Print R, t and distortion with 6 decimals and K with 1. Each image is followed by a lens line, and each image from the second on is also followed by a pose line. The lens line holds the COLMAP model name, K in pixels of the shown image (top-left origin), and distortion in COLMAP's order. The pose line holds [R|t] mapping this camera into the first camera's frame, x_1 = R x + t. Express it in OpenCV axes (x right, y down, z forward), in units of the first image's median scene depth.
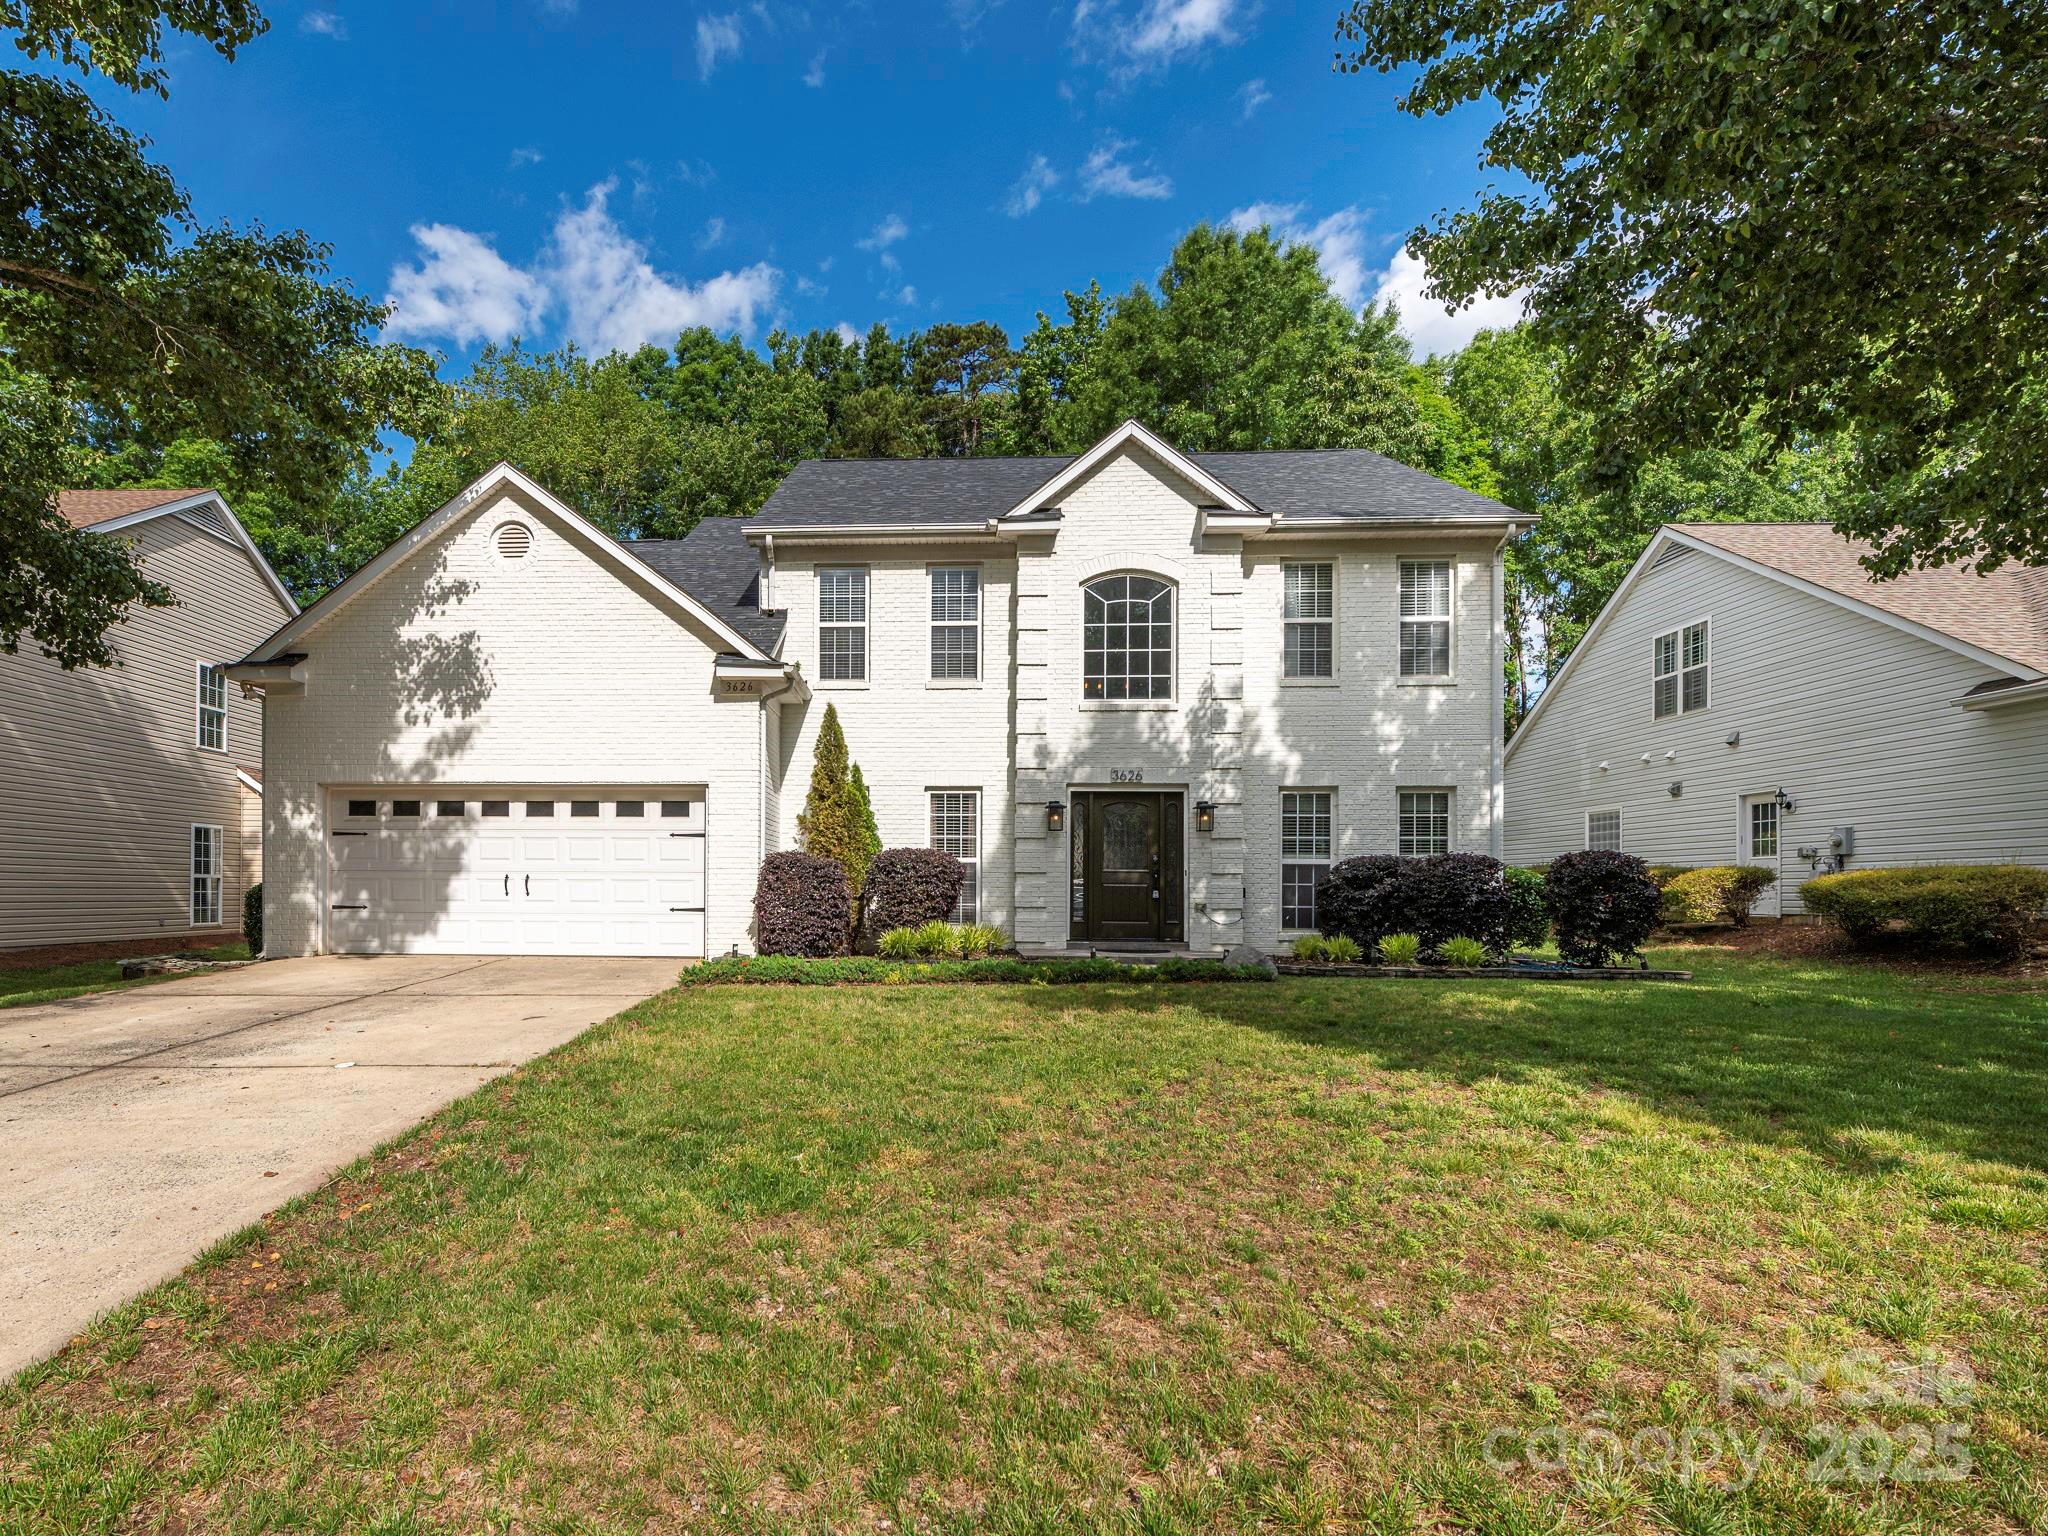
lens RADIAL K [[902.7, 0, 1024.1], [0, 902.7, 889.3], [0, 0, 1]] dist [0.002873, -0.000041]
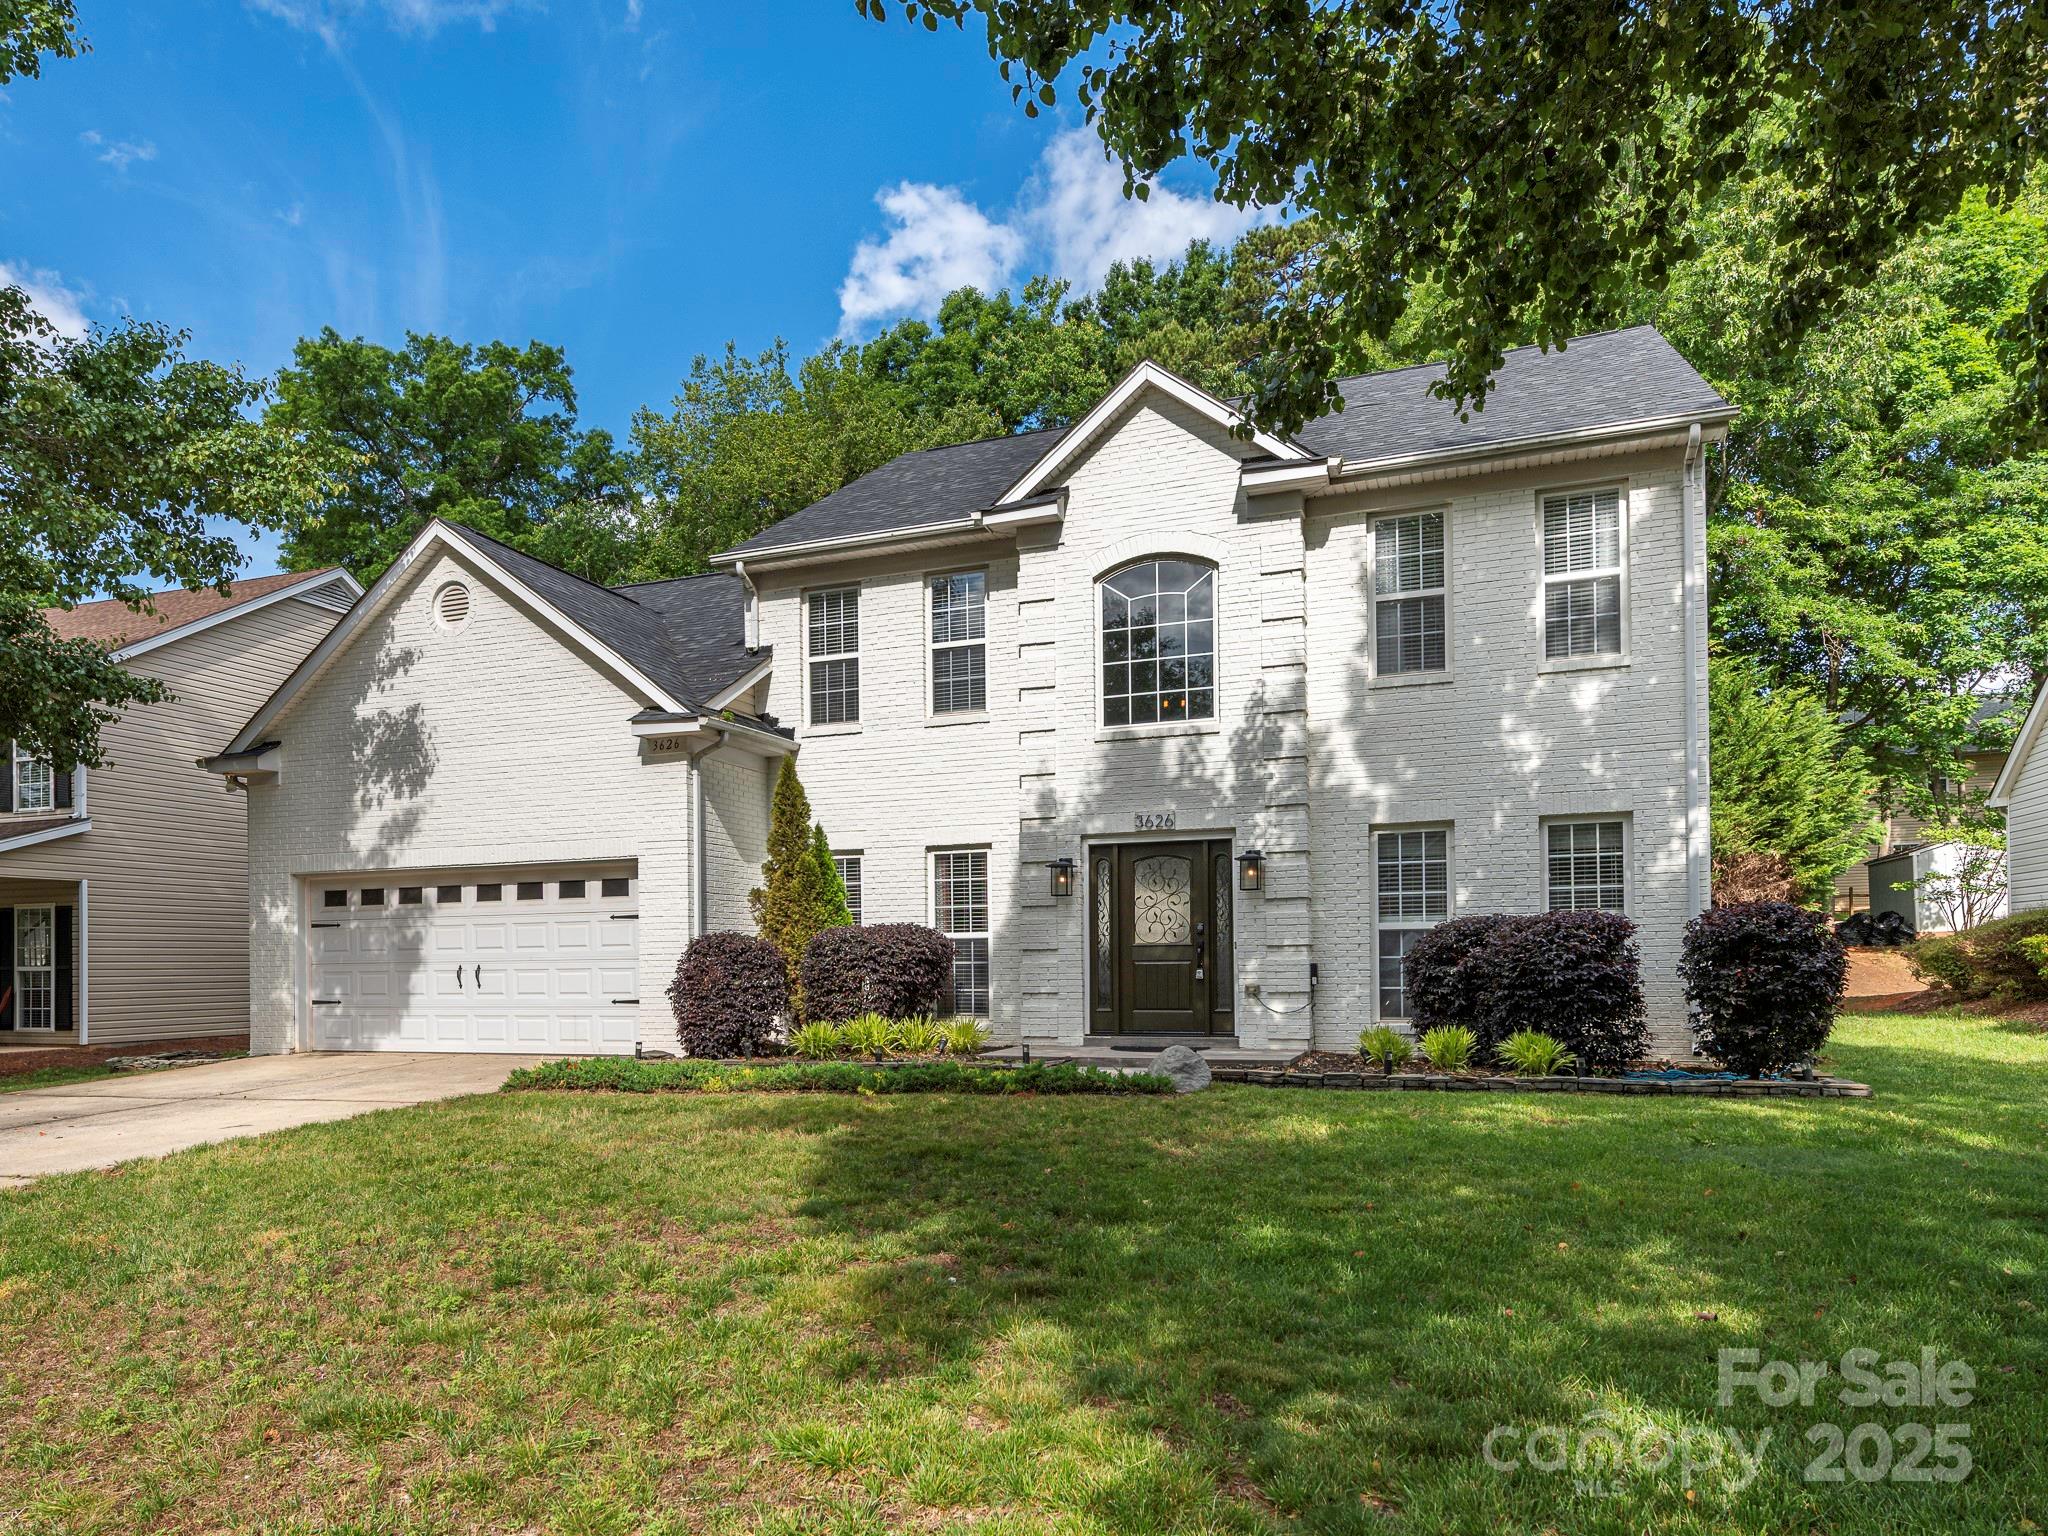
lens RADIAL K [[1145.3, 0, 1025.7], [0, 1145.3, 957.4], [0, 0, 1]] dist [0.012869, 0.001256]
pose [[0.964228, -0.020671, -0.264266, 0.263848], [0.019631, 0.999786, -0.006574, -0.005285], [0.264346, 0.001151, 0.964427, 0.024873]]
